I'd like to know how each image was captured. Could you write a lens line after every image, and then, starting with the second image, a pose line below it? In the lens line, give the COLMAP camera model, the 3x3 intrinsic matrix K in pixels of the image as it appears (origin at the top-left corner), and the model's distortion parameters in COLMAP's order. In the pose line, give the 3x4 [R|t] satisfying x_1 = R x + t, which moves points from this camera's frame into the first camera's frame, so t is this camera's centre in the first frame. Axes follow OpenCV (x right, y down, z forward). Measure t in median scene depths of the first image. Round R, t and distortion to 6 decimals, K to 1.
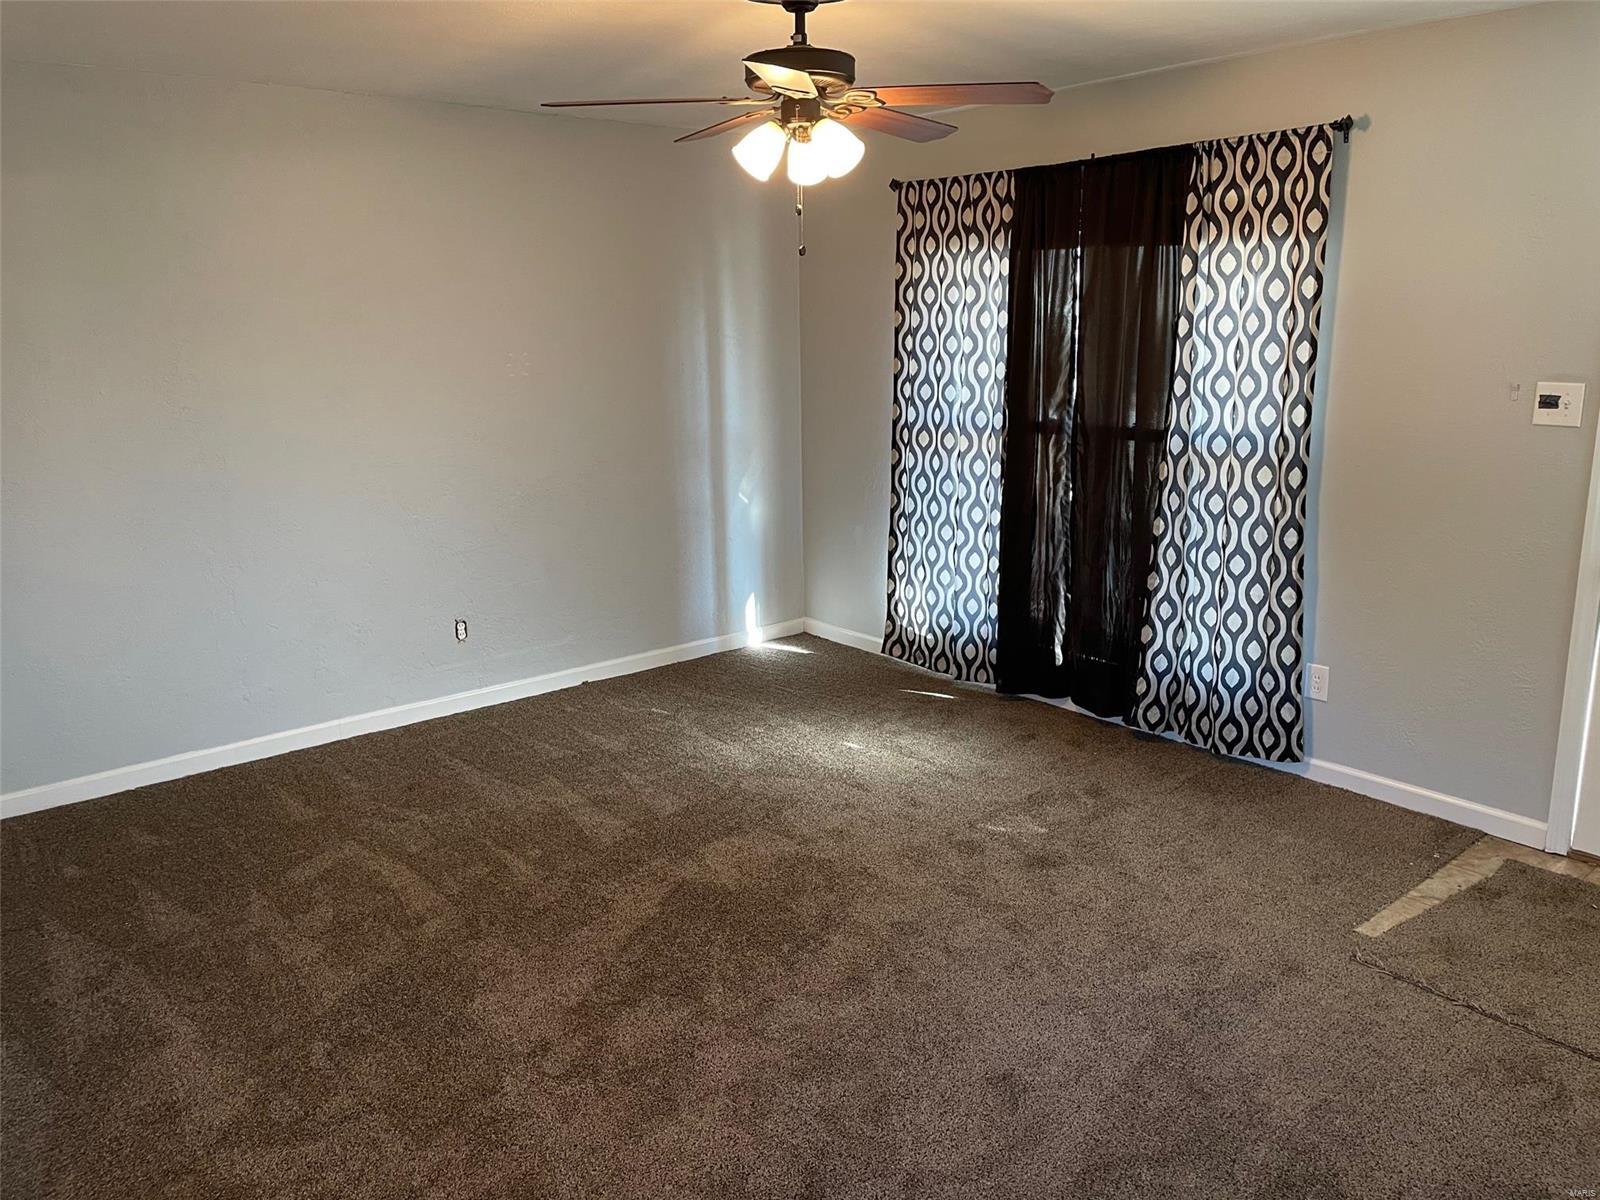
lens RADIAL K [[1203.6, 0, 799.9], [0, 1203.6, 603.9], [0, 0, 1]] dist [0.005706, -0.000485]
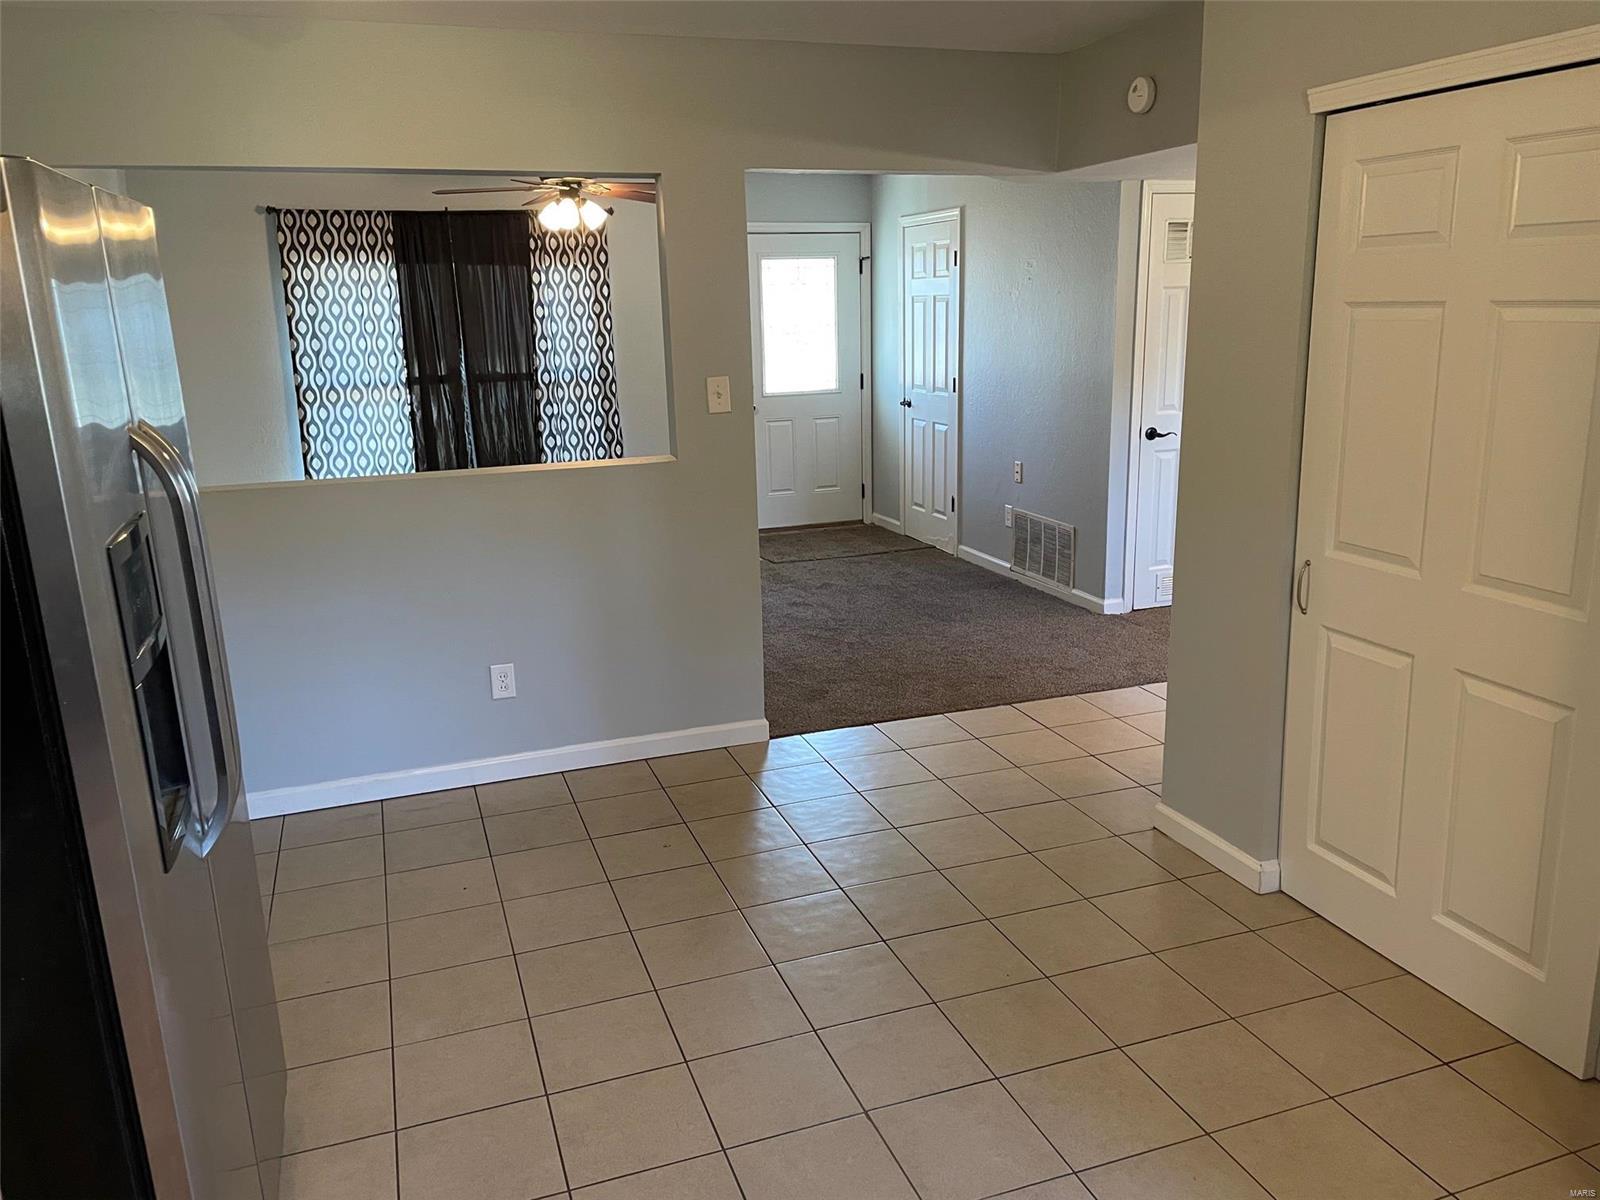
lens RADIAL K [[1203.6, 0, 802.5], [0, 1203.6, 601.7], [0, 0, 1]] dist [0.005706, -0.000485]
pose [[0.392041, -0.205546, 0.896691, -1.077316], [0.229738, 0.965711, 0.120923, 0.051396], [-0.890800, 0.158598, 0.425820, -0.033683]]
